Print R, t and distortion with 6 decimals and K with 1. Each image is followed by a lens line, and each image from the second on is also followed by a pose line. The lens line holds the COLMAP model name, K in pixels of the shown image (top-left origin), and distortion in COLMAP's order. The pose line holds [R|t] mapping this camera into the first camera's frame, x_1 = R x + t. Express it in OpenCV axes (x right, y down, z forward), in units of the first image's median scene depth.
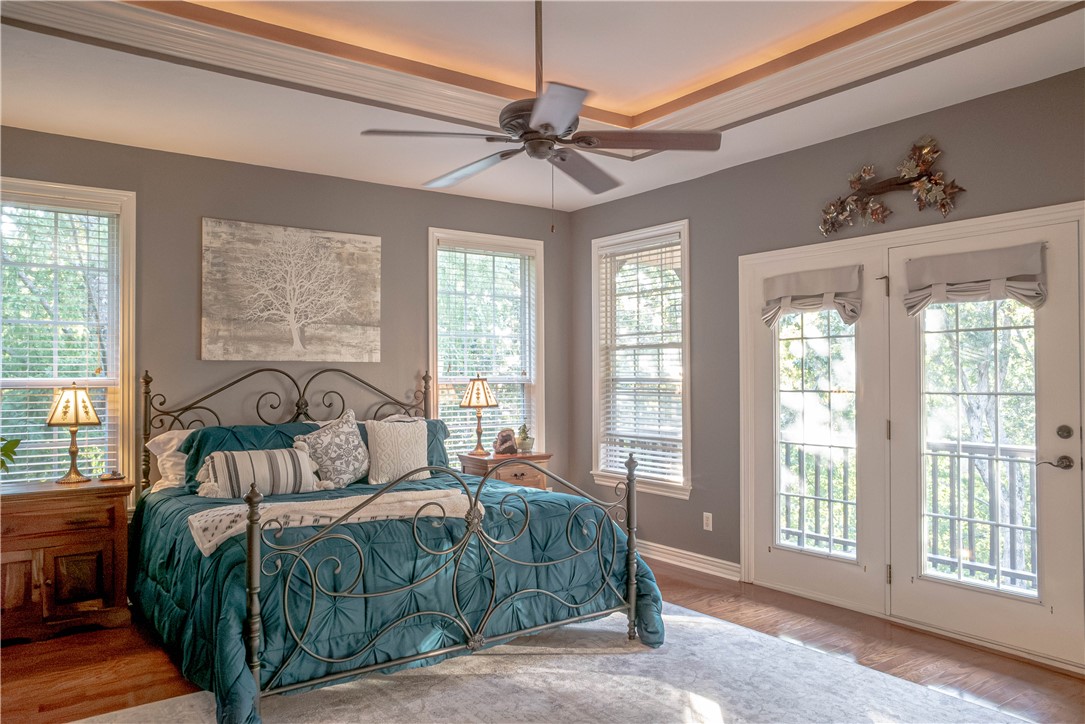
lens RADIAL K [[769.7, 0, 538.6], [0, 769.7, 366.9], [0, 0, 1]] dist [-0.043639, 0.057794]
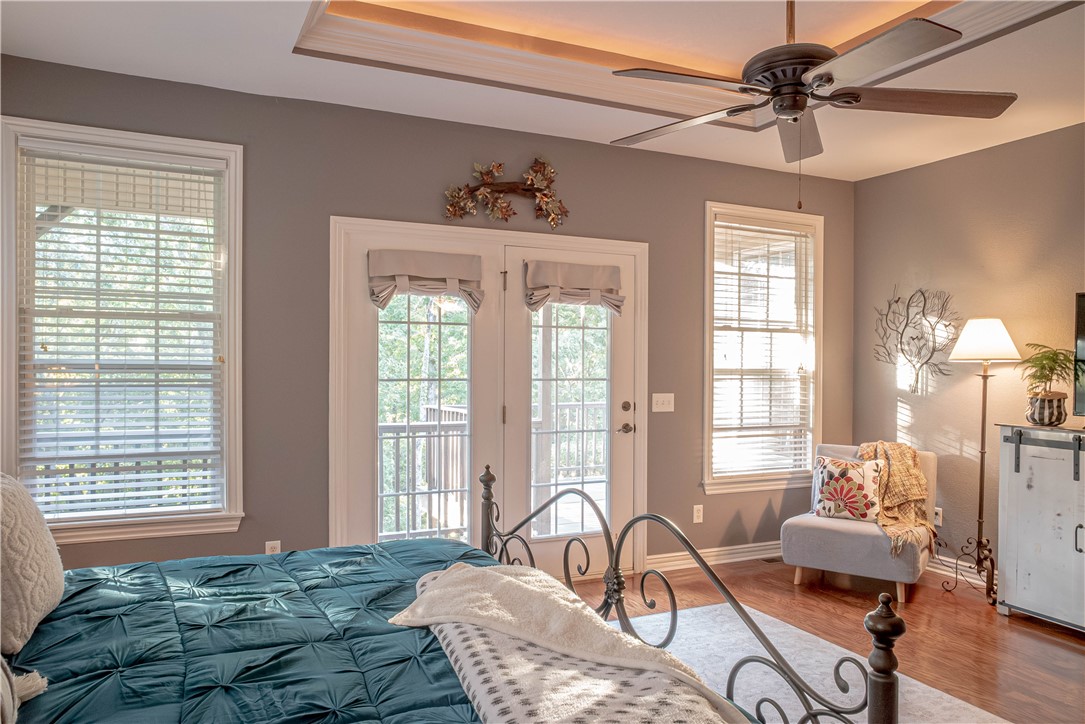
lens RADIAL K [[769.7, 0, 538.6], [0, 769.7, 366.9], [0, 0, 1]] dist [-0.043639, 0.057794]
pose [[0.191843, -0.004761, 0.981414, -0.573849], [-0.023546, 0.999678, 0.009452, 0.003597], [-0.981143, -0.024922, 0.191670, 0.720643]]
